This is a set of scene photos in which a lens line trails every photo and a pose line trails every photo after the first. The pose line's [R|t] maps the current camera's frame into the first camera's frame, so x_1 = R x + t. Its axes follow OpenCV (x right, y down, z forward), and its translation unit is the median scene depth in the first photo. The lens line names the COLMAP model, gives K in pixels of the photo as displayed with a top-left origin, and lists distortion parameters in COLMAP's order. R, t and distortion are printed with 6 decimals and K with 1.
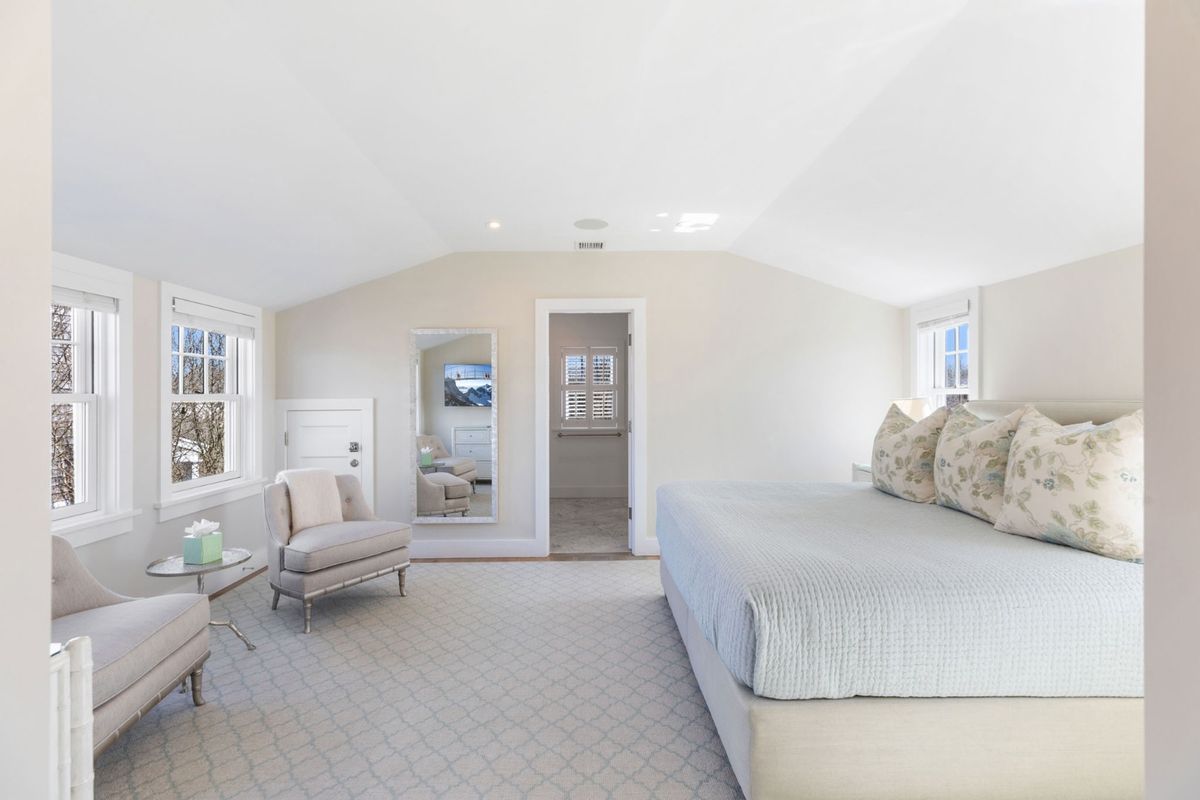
lens RADIAL K [[535.6, 0, 600.1], [0, 535.6, 396.2], [0, 0, 1]] dist [0.006553, 0.000465]
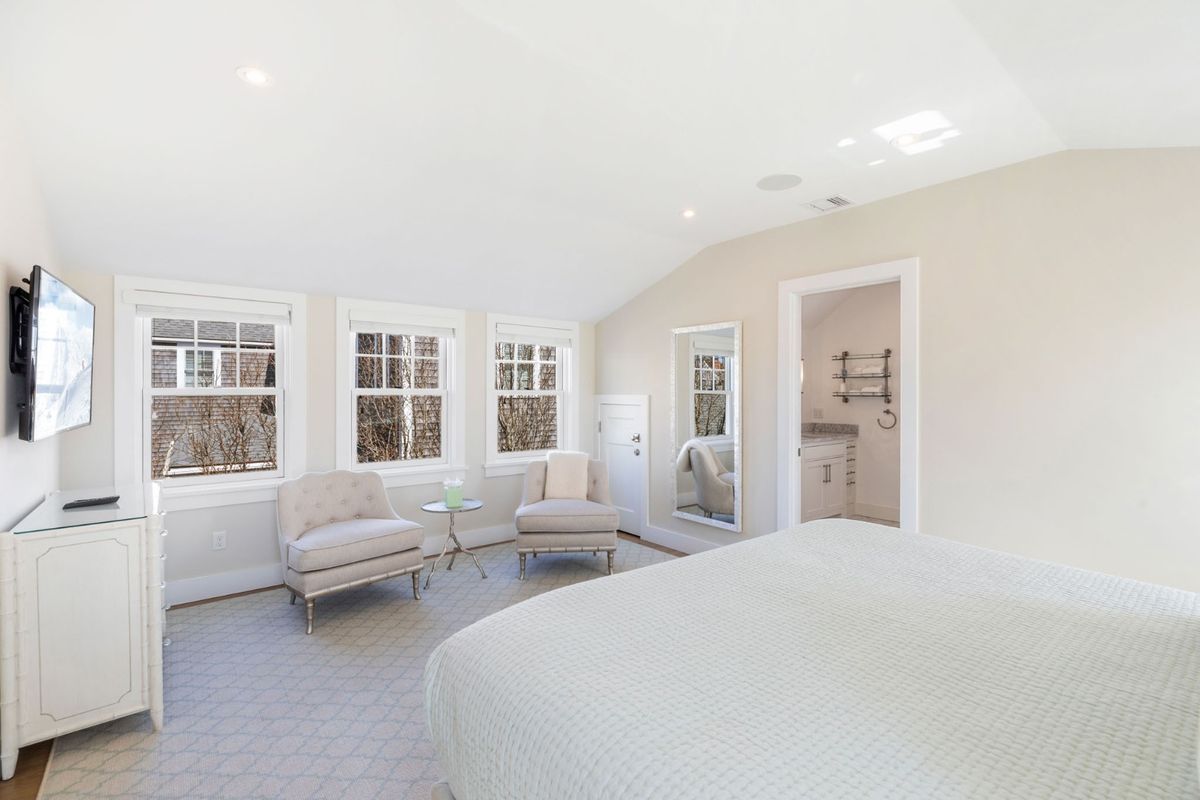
lens RADIAL K [[535.6, 0, 611.1], [0, 535.6, 393.8], [0, 0, 1]] dist [0.006553, 0.000465]
pose [[0.631762, 0.011330, -0.775080, 0.476137], [-0.011368, 0.999921, 0.005351, -0.004333], [0.775079, 0.005431, 0.631841, 0.310387]]
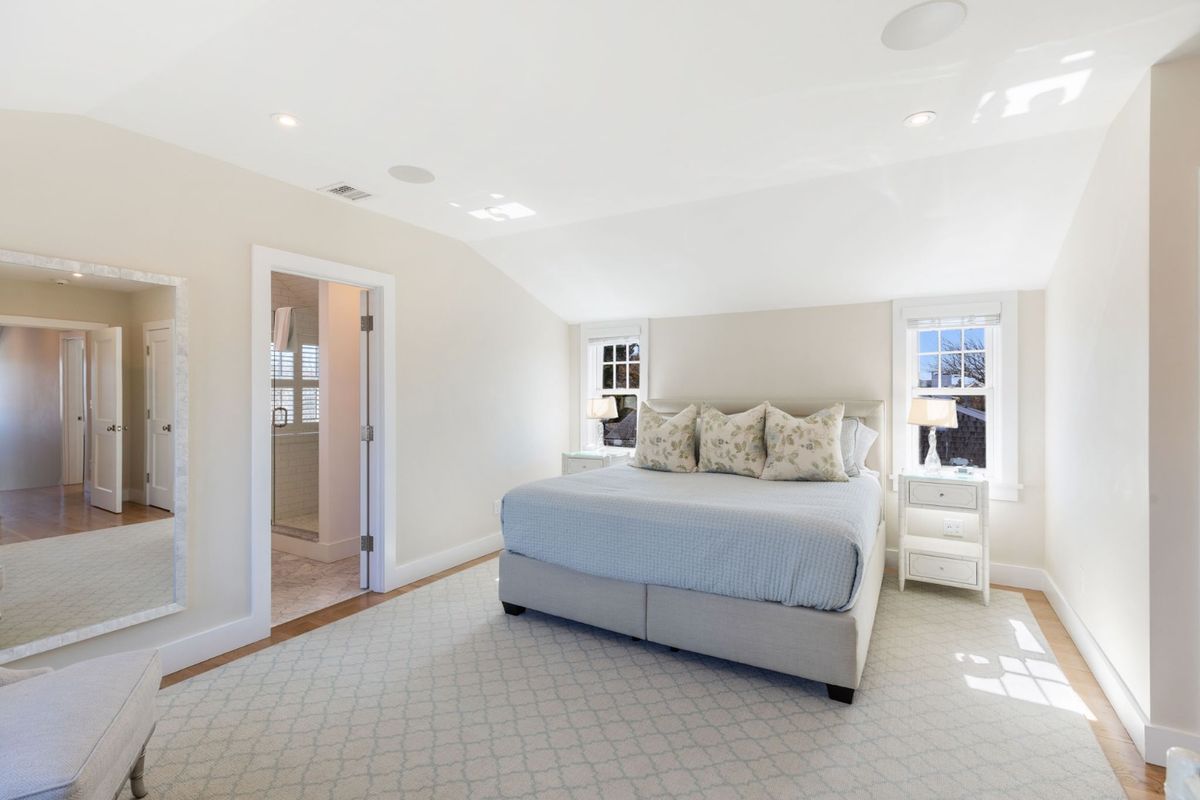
lens RADIAL K [[535.6, 0, 601.3], [0, 535.6, 395.7], [0, 0, 1]] dist [0.006553, 0.000465]
pose [[0.522760, 0.002828, 0.852475, -0.566119], [-0.003612, 0.999993, -0.001102, 0.001073], [-0.852472, -0.002503, 0.522767, 0.374695]]
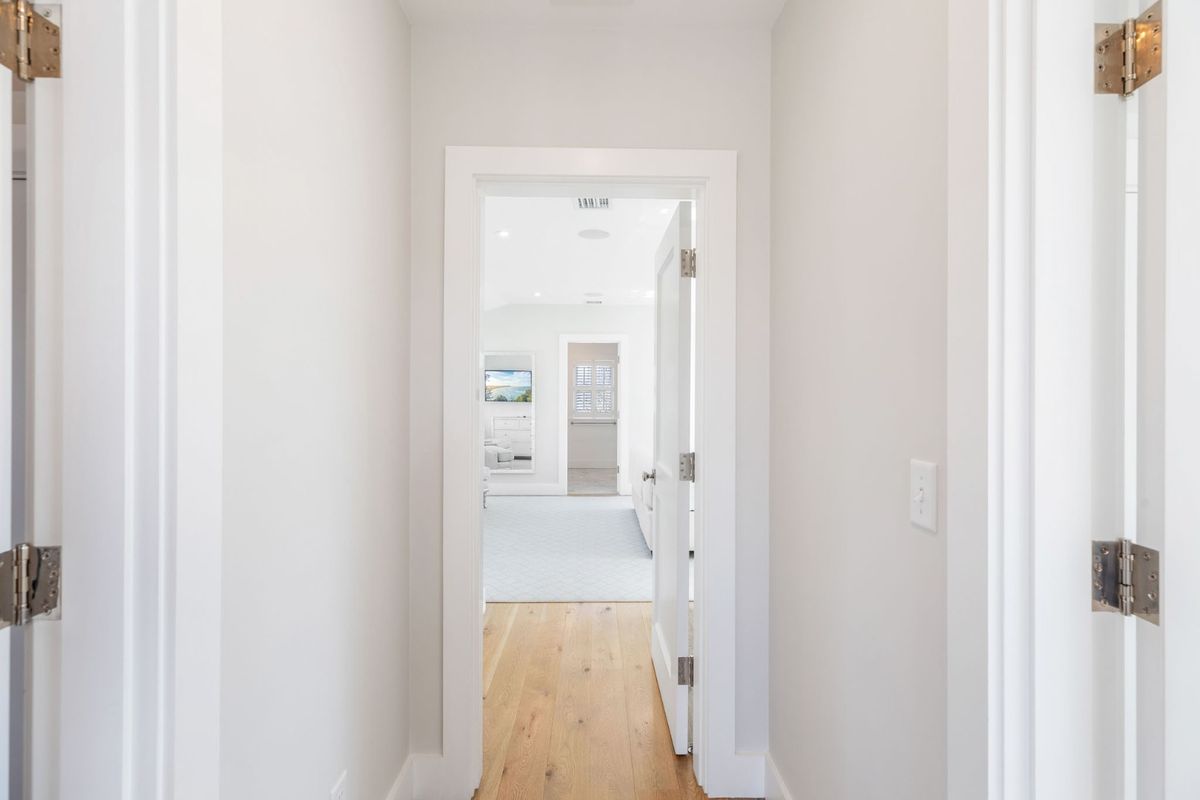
lens RADIAL K [[535.6, 0, 602.7], [0, 535.6, 399.9], [0, 0, 1]] dist [0.006553, 0.000465]
pose [[0.999947, 0.007722, -0.006762, 0.025418], [-0.007663, 0.999933, 0.008664, 0.001161], [0.006828, -0.008611, 0.999940, -0.743898]]
